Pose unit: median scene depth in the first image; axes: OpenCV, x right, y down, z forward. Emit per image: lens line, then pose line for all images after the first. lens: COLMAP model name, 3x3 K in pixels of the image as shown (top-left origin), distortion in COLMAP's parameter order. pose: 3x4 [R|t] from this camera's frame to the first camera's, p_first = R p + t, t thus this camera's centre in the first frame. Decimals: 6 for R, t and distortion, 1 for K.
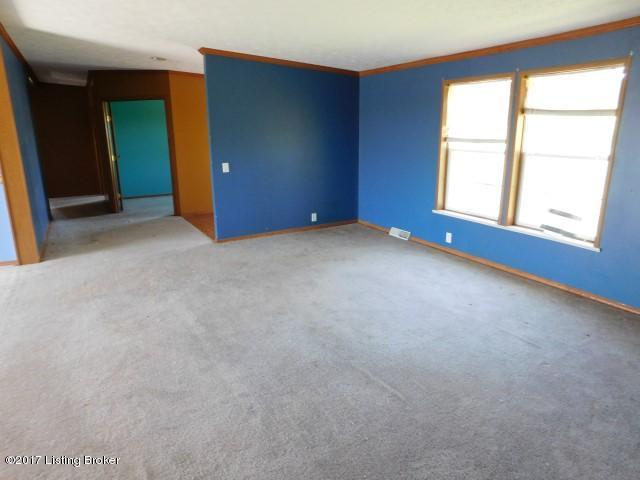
lens RADIAL K [[422.6, 0, 316.6], [0, 422.6, 239.4], [0, 0, 1]] dist [-0.000722, 0.004184]
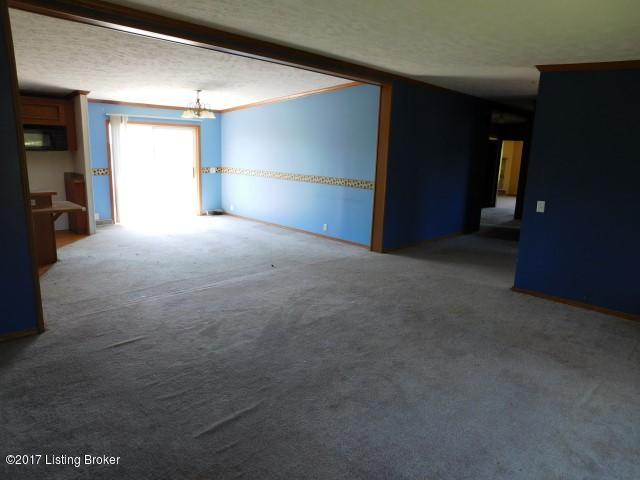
lens RADIAL K [[422.6, 0, 316.3], [0, 422.6, 240.7], [0, 0, 1]] dist [-0.000722, 0.004184]
pose [[0.270060, 0.222995, -0.936665, 0.615354], [-0.278667, 0.949279, 0.145653, -0.141624], [0.921636, 0.221682, 0.318504, 0.471224]]
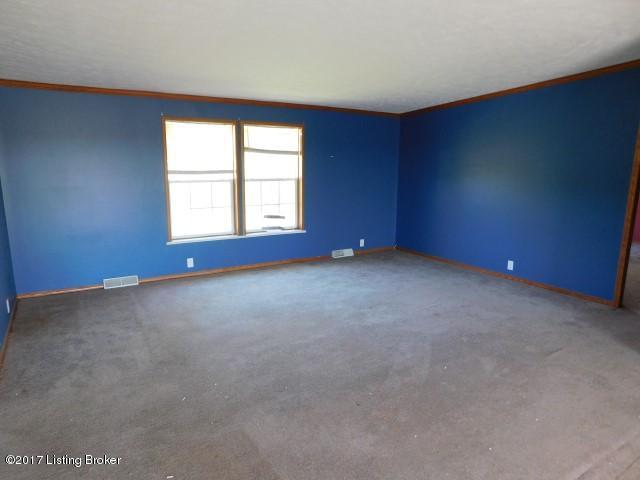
lens RADIAL K [[422.6, 0, 319.2], [0, 422.6, 239.8], [0, 0, 1]] dist [-0.000722, 0.004184]
pose [[-0.039854, -0.177519, 0.983310, -0.922877], [0.253098, 0.950205, 0.181801, -0.213814], [-0.966619, 0.256120, 0.007060, 0.836075]]
